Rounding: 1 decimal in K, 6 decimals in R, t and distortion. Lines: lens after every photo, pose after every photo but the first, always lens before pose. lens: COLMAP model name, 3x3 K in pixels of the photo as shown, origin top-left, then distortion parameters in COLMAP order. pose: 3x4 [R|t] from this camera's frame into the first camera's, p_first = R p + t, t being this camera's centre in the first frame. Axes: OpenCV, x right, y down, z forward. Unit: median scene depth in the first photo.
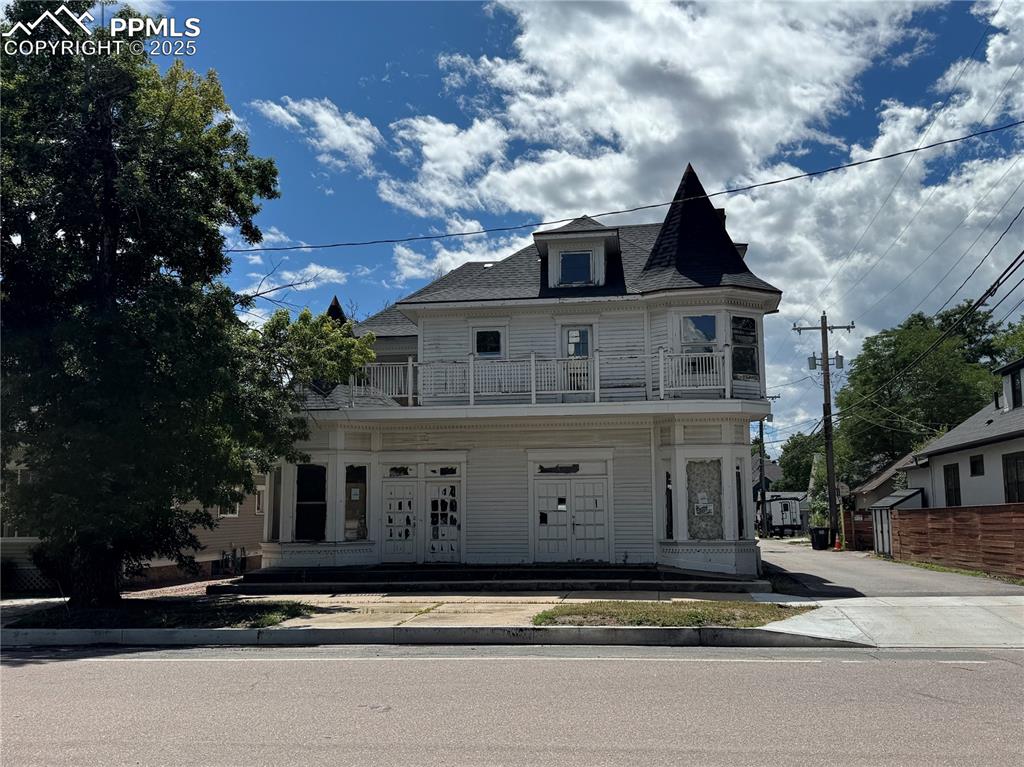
lens RADIAL K [[981.4, 0, 522.8], [0, 981.4, 383.0], [0, 0, 1]] dist [0.050295, 0.000000]
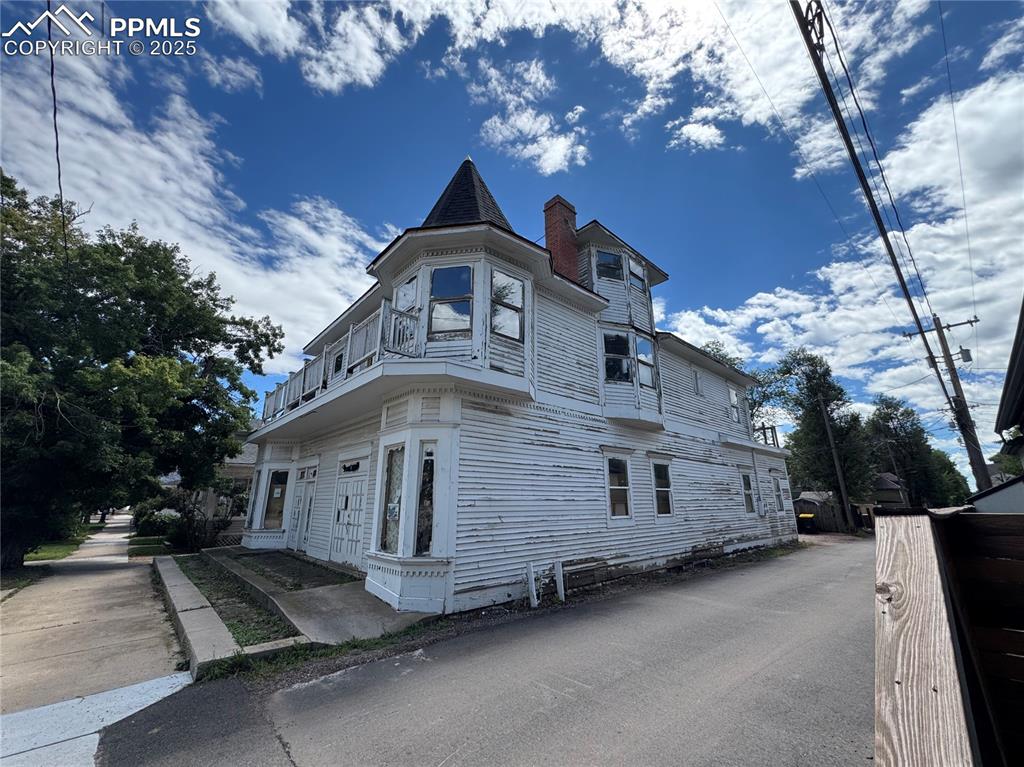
lens RADIAL K [[408.6, 0, 514.5], [0, 408.6, 379.8], [0, 0, 1]] dist [-0.002672, 0.000483]
pose [[0.766732, -0.177497, -0.616942, 0.447607], [0.080917, 0.980073, -0.181409, 0.088467], [0.636847, 0.089171, 0.765816, 0.763459]]
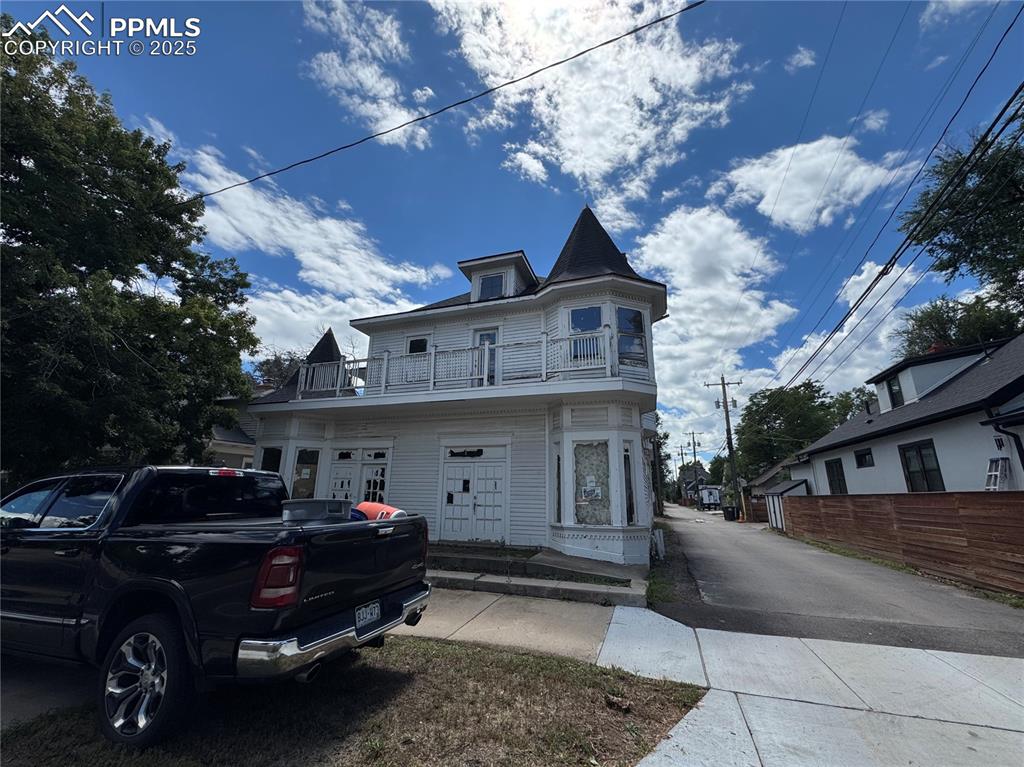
lens RADIAL K [[408.6, 0, 517.0], [0, 408.6, 384.2], [0, 0, 1]] dist [-0.002672, 0.000483]
pose [[0.983527, -0.026761, -0.178767, 0.176760], [0.003472, 0.991595, -0.129336, 0.069360], [0.180726, 0.126585, 0.975354, 0.542839]]
